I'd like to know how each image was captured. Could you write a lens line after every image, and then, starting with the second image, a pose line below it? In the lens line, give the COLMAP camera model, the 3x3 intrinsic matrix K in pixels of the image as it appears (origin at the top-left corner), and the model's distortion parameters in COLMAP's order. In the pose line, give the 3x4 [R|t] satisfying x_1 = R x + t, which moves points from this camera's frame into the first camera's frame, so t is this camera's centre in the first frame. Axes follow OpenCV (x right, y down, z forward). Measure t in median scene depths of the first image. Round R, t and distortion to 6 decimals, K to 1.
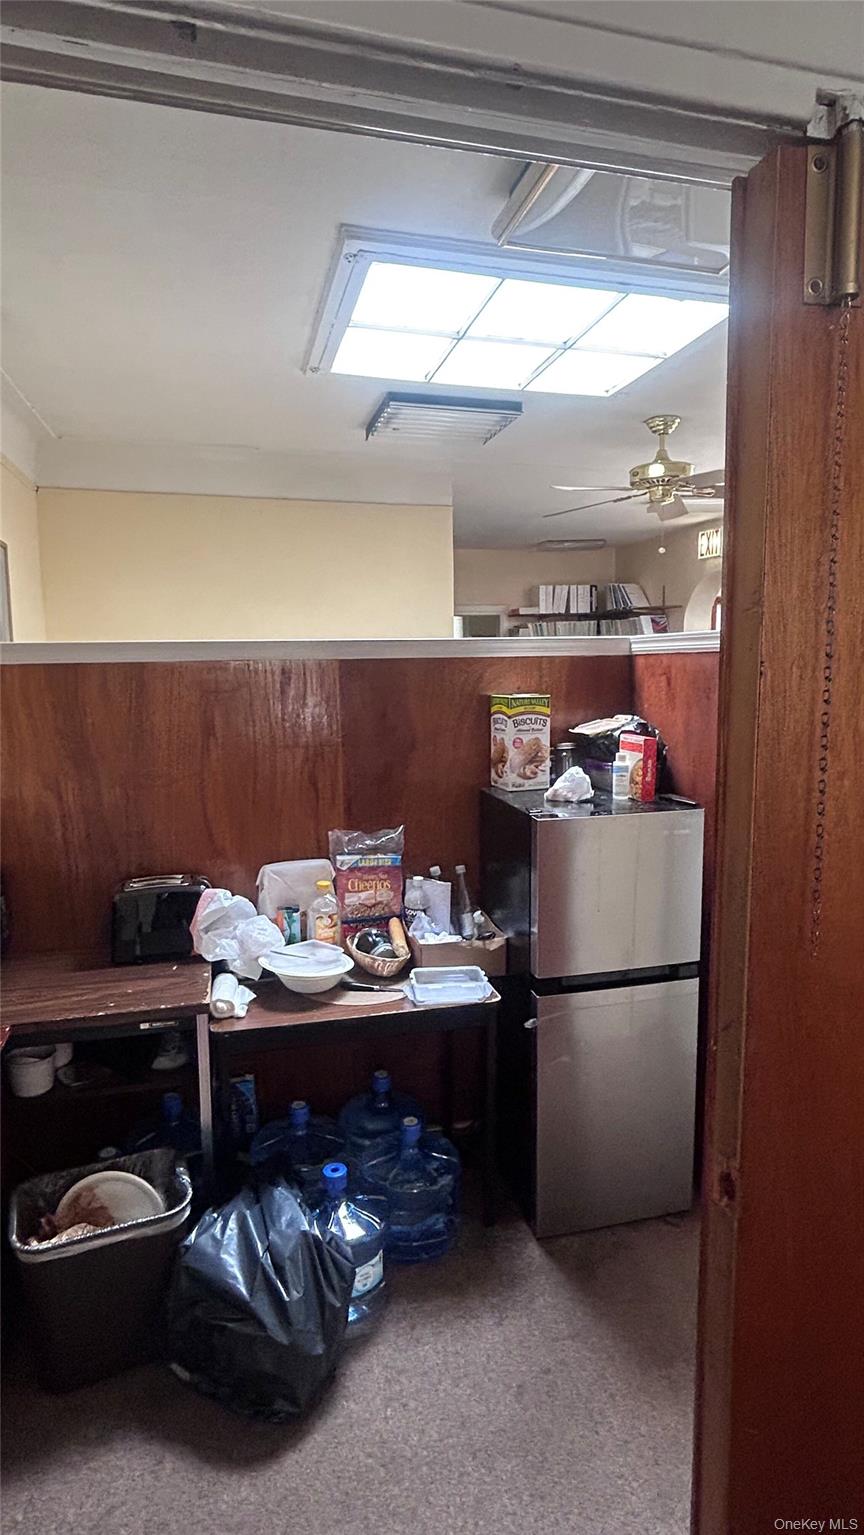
lens RADIAL K [[809.4, 0, 432.0], [0, 809.4, 767.5], [0, 0, 1]] dist [-0.000485, -0.000028]
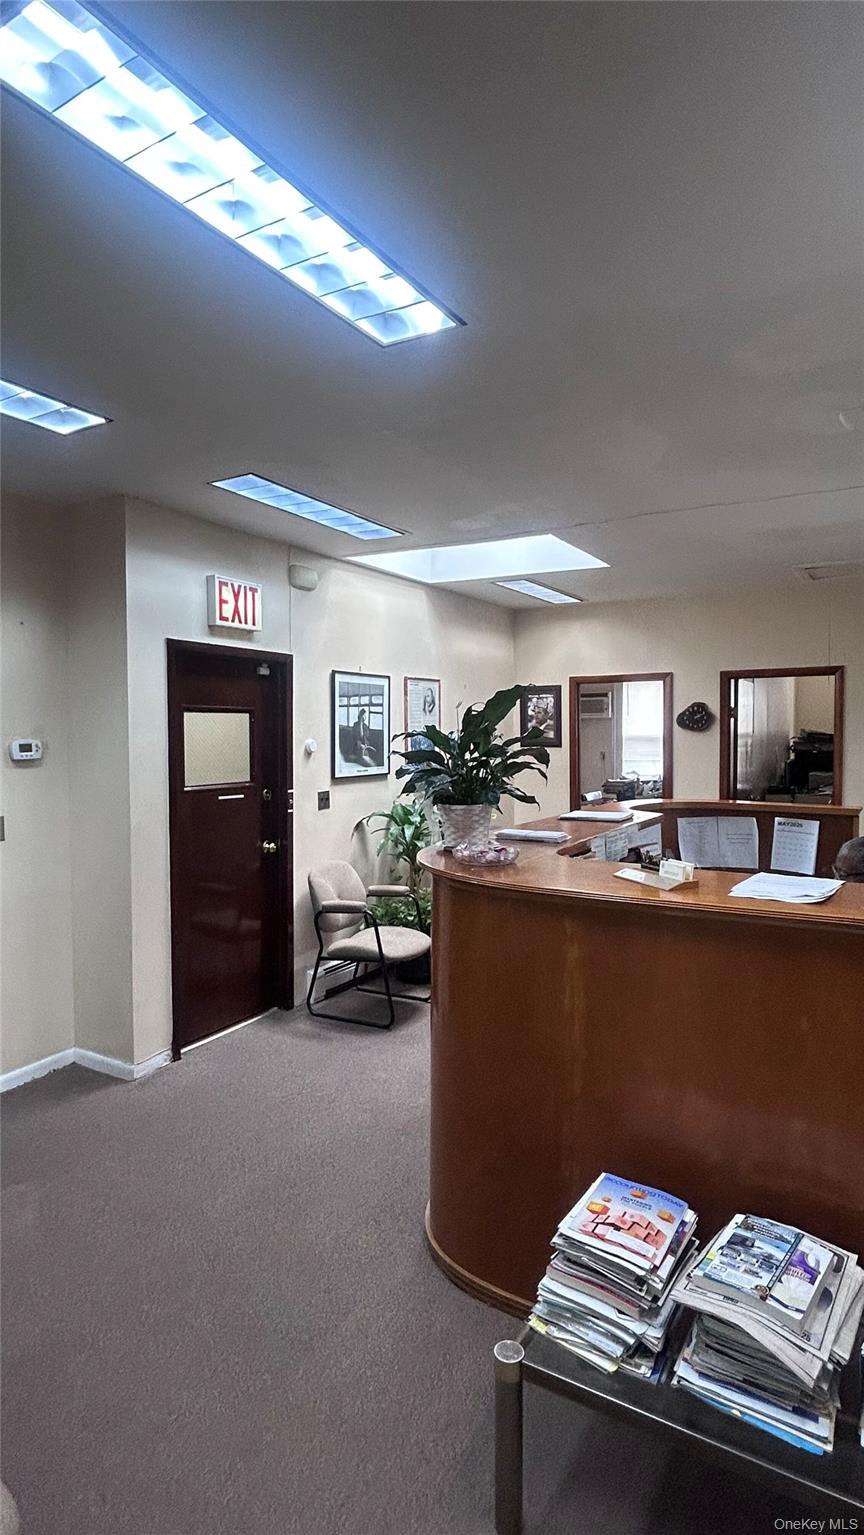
lens RADIAL K [[809.4, 0, 432.0], [0, 809.4, 767.5], [0, 0, 1]] dist [-0.000485, -0.000028]
pose [[-0.705023, -0.025442, 0.708728, -0.147904], [0.097864, 0.986305, 0.132759, -0.225417], [-0.702399, 0.162957, -0.692878, 1.305093]]
